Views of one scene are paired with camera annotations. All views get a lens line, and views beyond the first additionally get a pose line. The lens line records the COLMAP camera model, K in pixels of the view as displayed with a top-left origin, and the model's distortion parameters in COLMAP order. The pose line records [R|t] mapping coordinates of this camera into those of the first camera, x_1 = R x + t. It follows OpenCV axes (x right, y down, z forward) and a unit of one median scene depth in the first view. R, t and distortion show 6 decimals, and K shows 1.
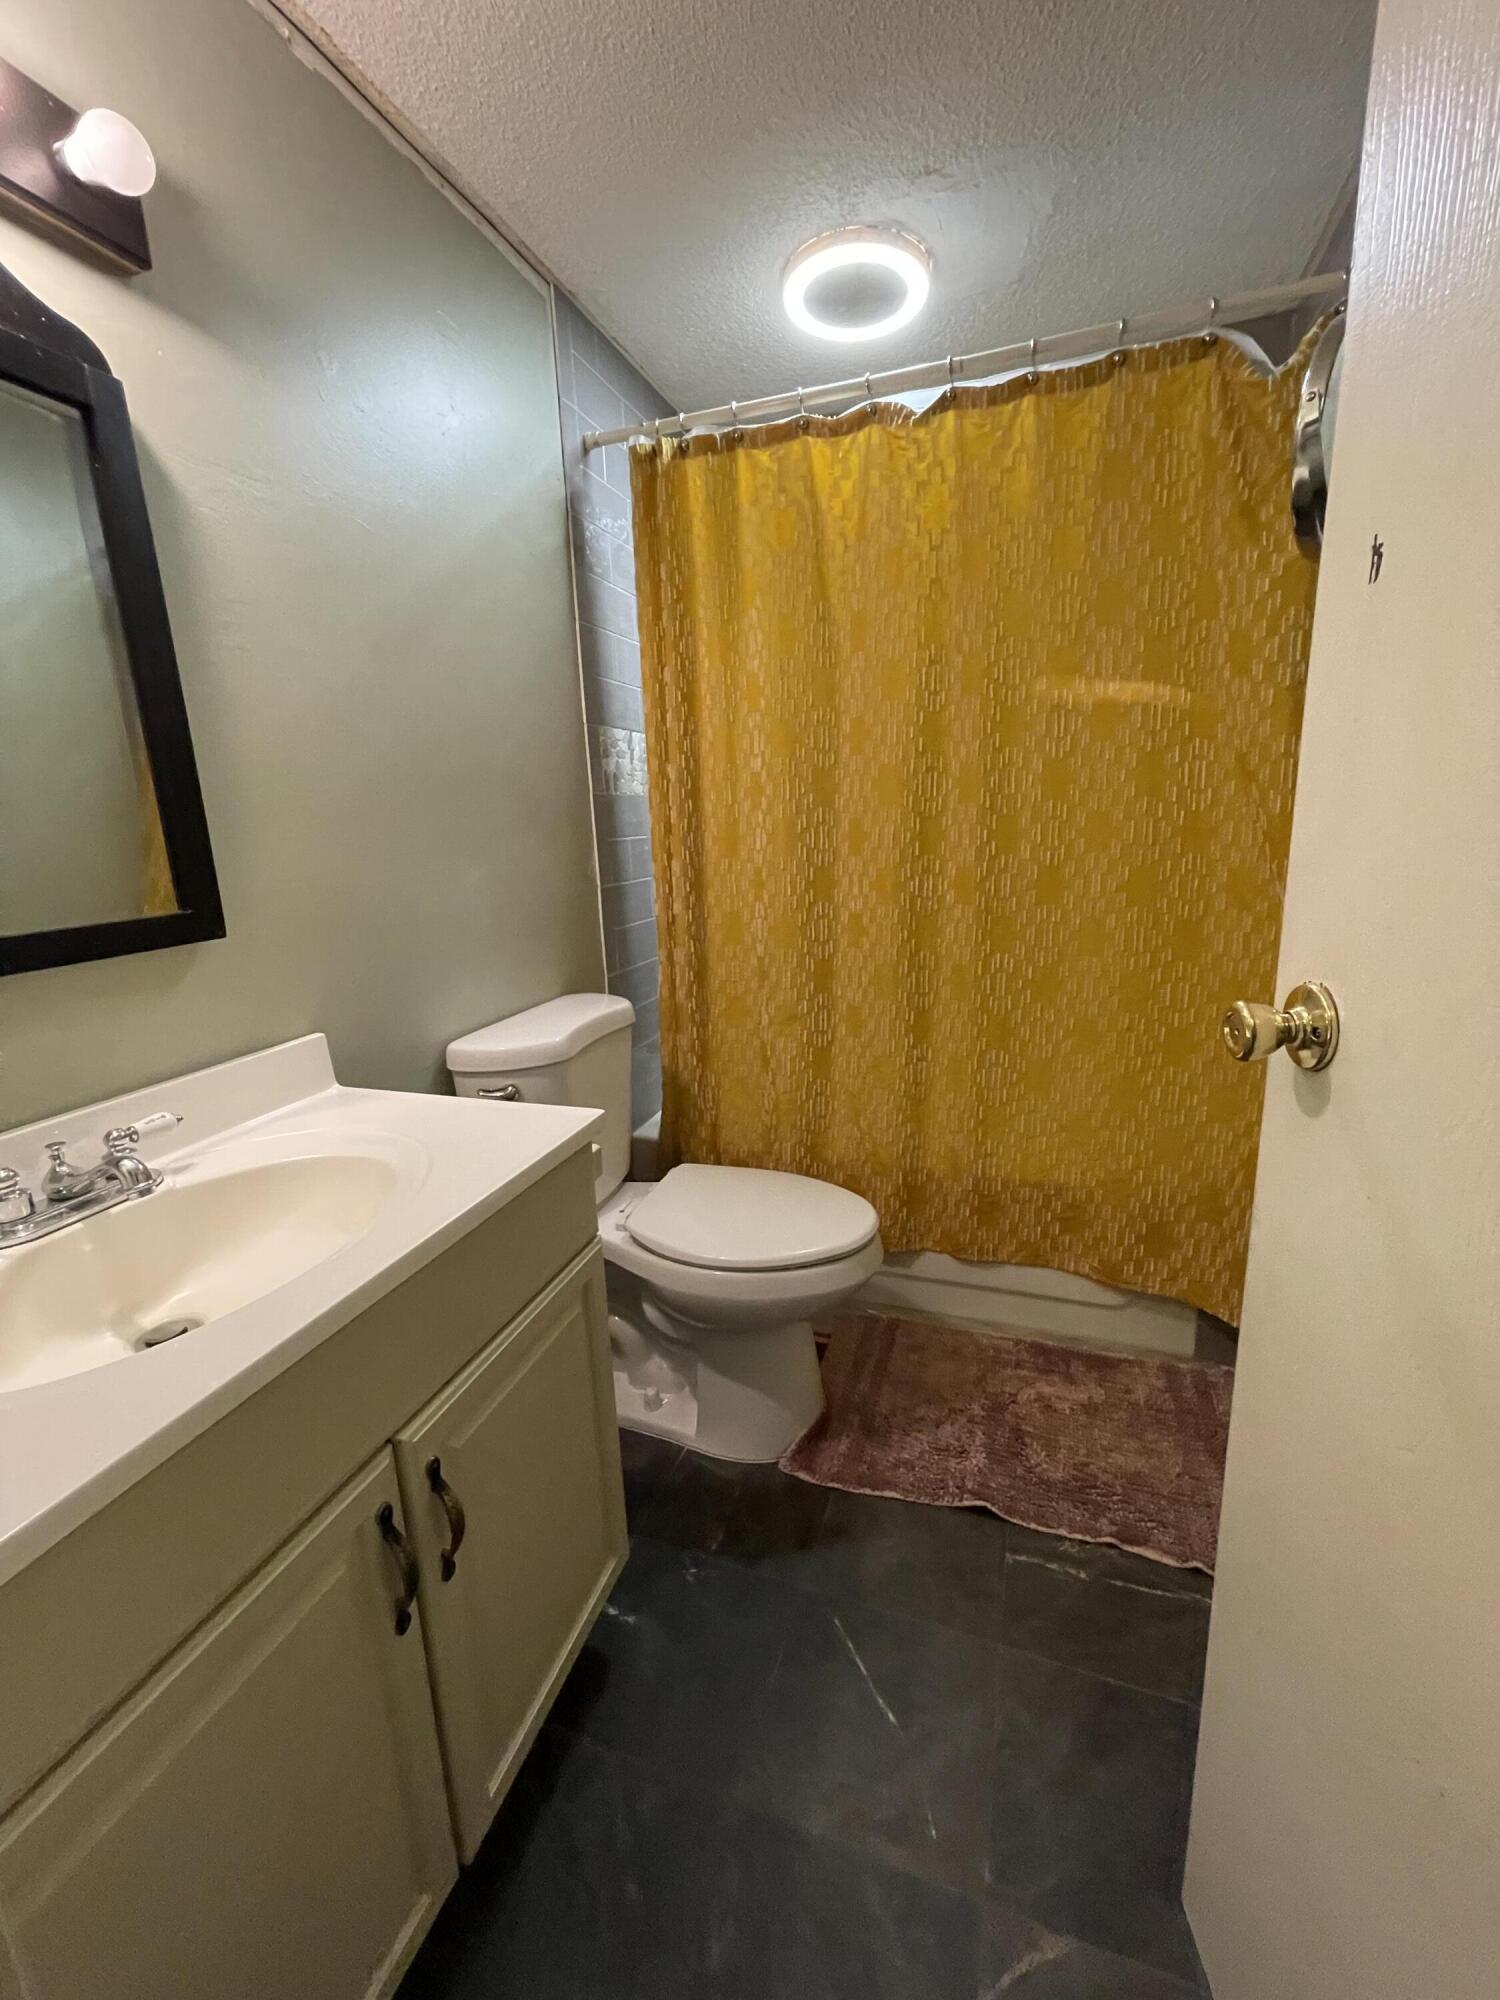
lens RADIAL K [[798.7, 0, 751.8], [0, 798.7, 1001.6], [0, 0, 1]] dist [-0.012158, 0.000697]
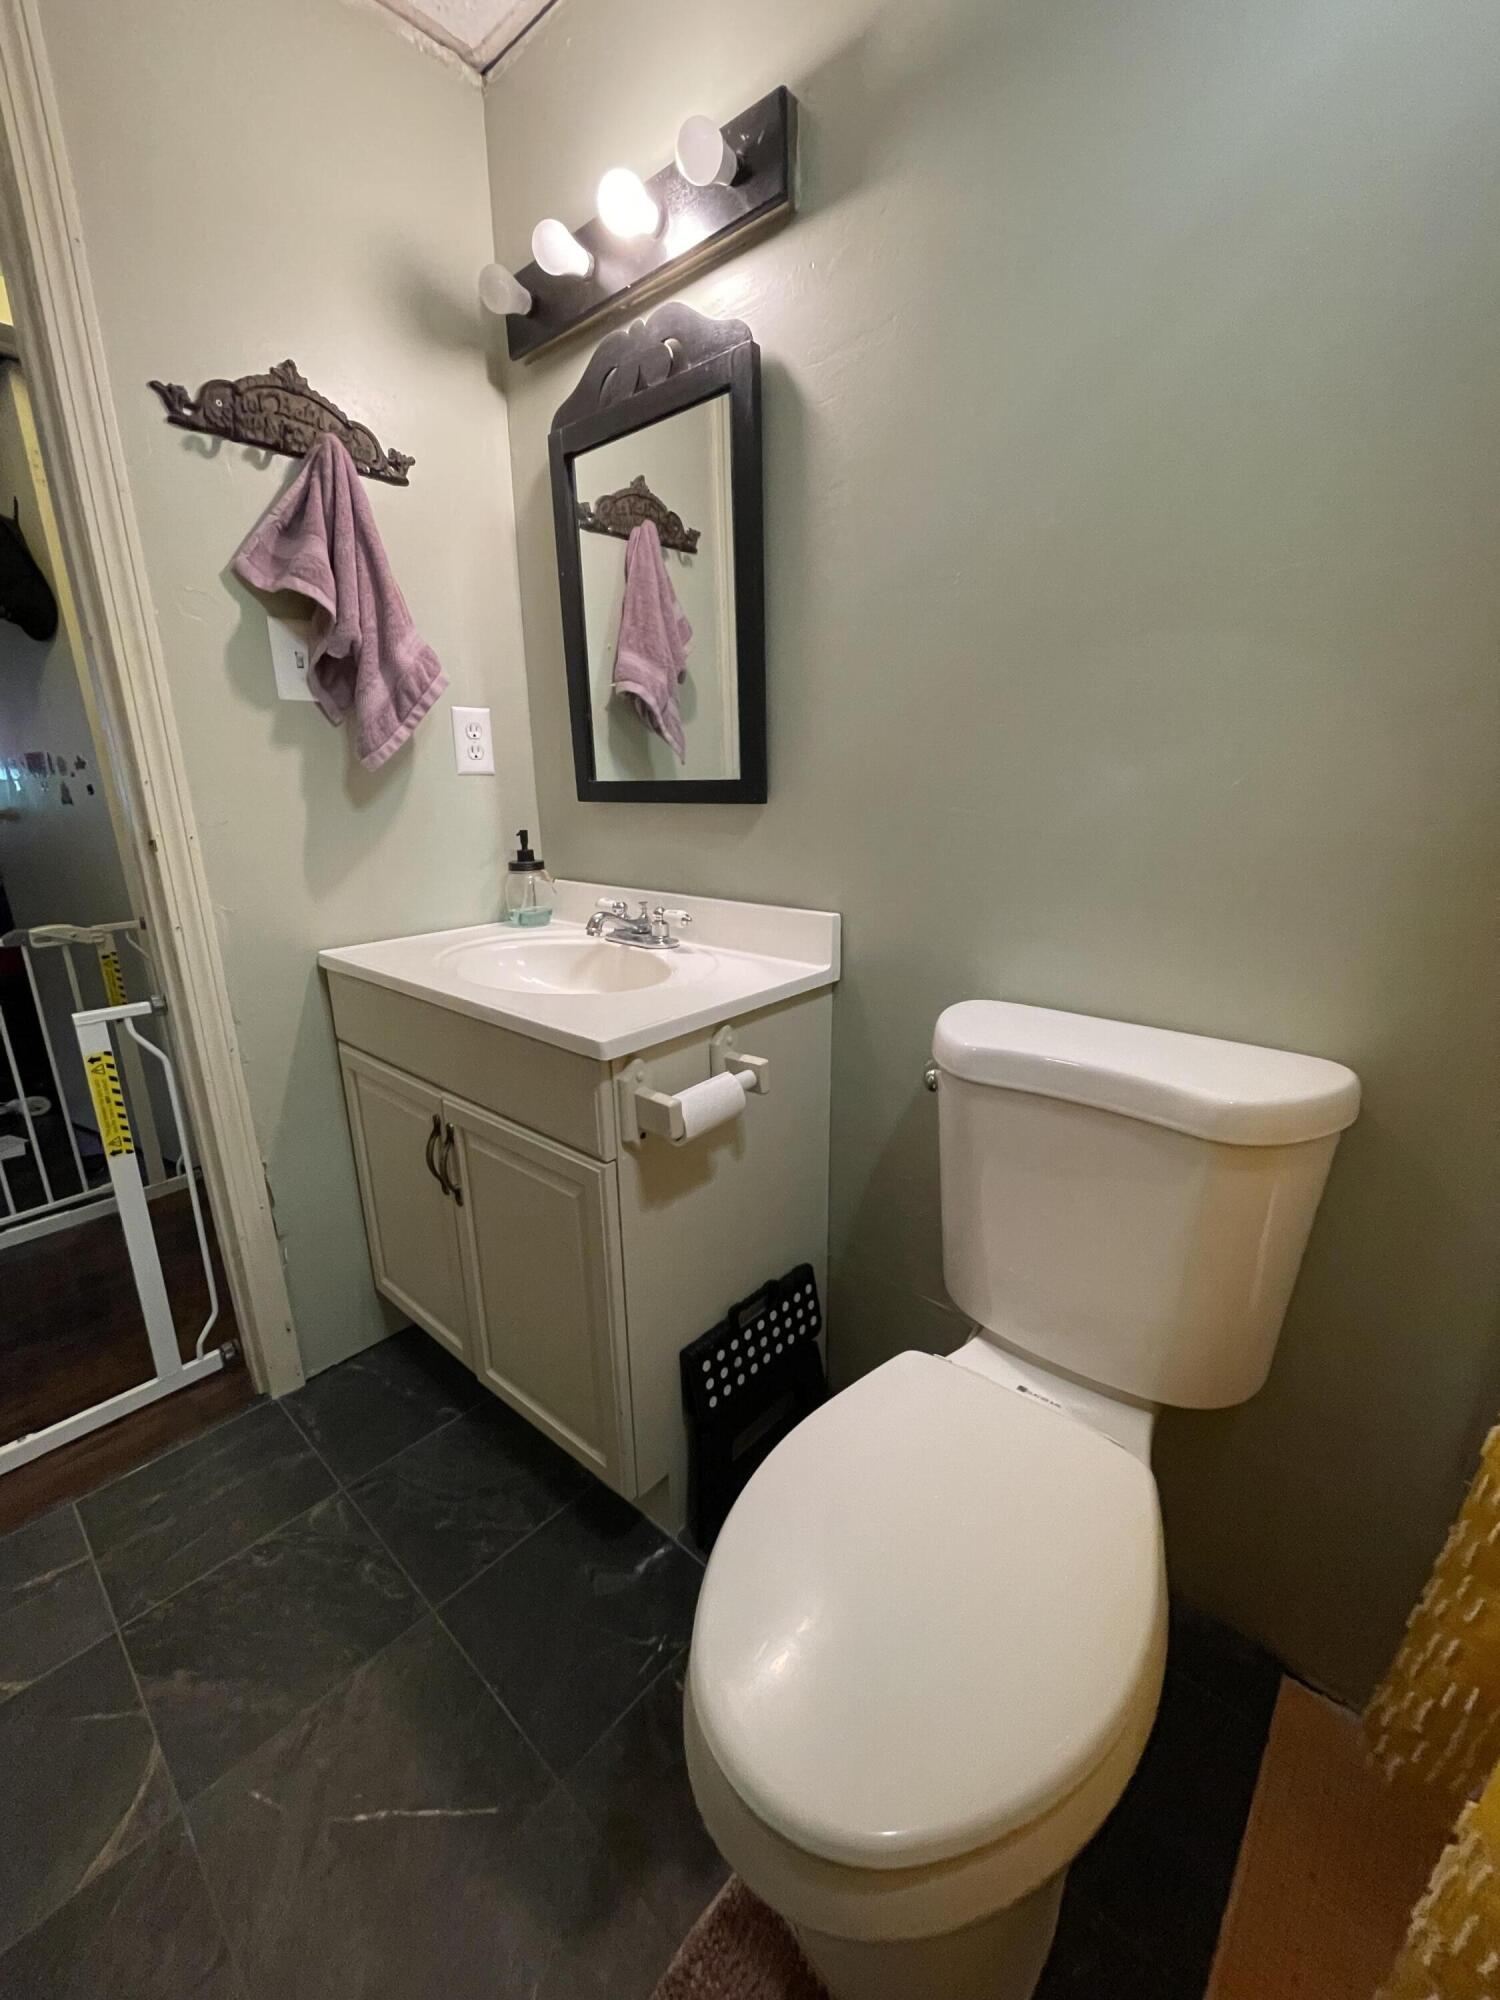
lens RADIAL K [[798.7, 0, 751.8], [0, 798.7, 1001.6], [0, 0, 1]] dist [-0.012158, 0.000697]
pose [[-0.364041, 0.310209, -0.878205, 0.548439], [-0.183675, 0.900477, 0.394214, -0.306927], [0.913092, 0.304815, -0.270833, 1.499343]]
